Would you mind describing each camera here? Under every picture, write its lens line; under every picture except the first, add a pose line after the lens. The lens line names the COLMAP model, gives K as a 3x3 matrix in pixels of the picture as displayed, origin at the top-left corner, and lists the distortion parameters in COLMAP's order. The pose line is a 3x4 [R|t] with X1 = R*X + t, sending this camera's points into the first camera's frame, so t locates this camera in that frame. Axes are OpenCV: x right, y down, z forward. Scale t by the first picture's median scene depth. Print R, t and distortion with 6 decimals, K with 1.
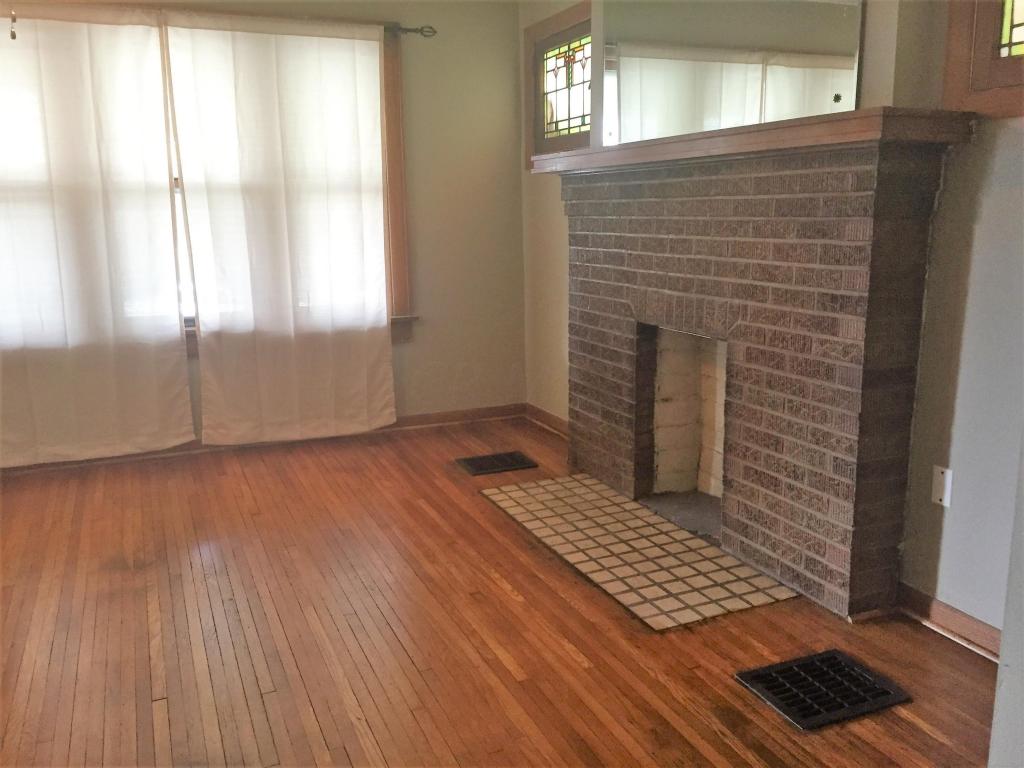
lens RADIAL K [[867.3, 0, 513.8], [0, 867.3, 372.3], [0, 0, 1]] dist [0.040257, -0.014973]
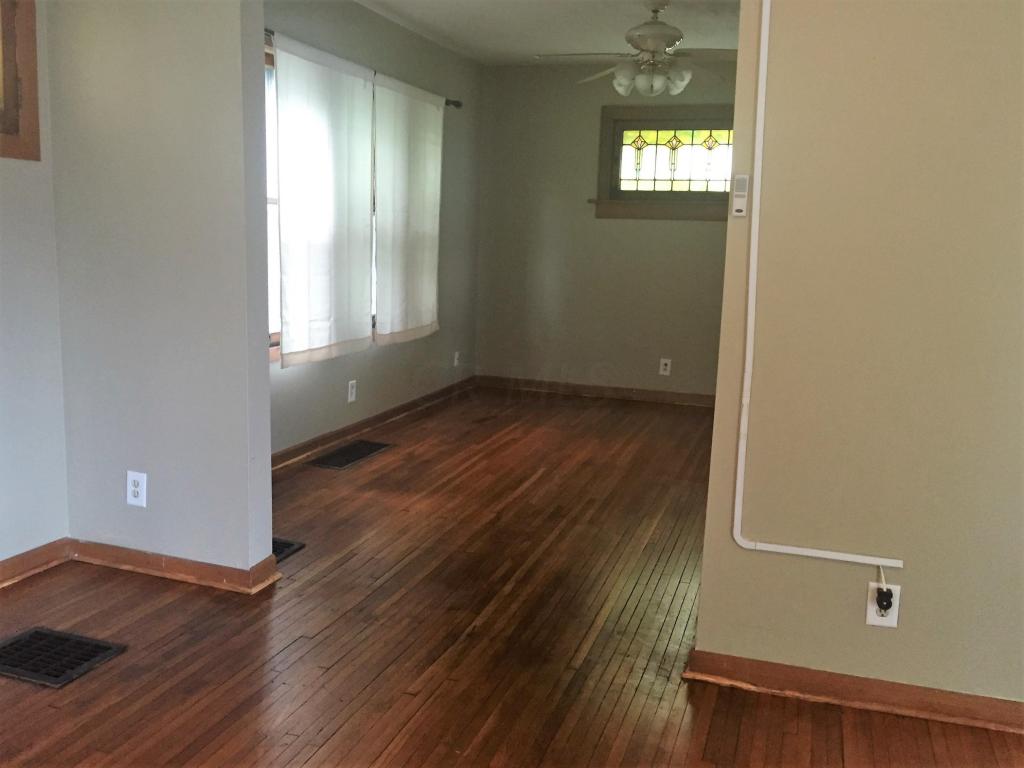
lens RADIAL K [[897.2, 0, 512.0], [0, 897.2, 384.0], [0, 0, 1]] dist [0.002309, -0.006547]
pose [[-0.742034, -0.128058, 0.658018, -0.535647], [0.095102, 0.951547, 0.292427, -0.166742], [-0.663582, 0.279569, -0.693902, 0.872365]]
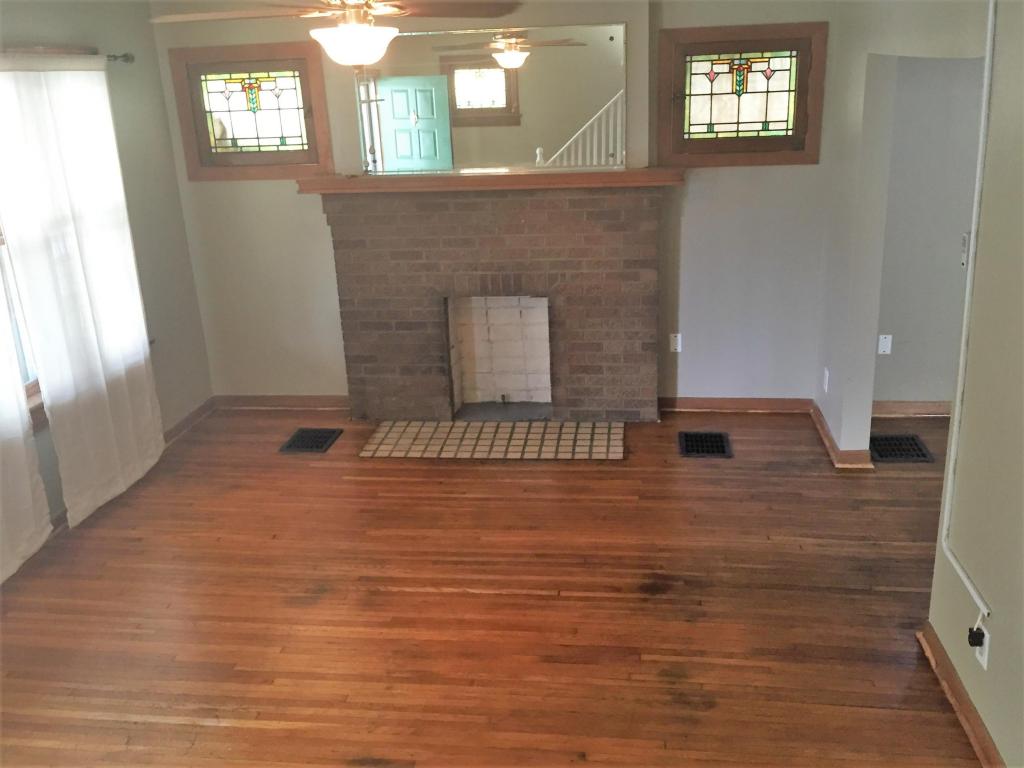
lens RADIAL K [[897.2, 0, 512.0], [0, 897.2, 384.0], [0, 0, 1]] dist [0.002309, -0.006547]
pose [[0.522078, -0.279101, 0.805939, -1.080806], [0.194142, 0.959024, 0.206352, -0.215820], [-0.830508, 0.048735, 0.554871, 0.114443]]
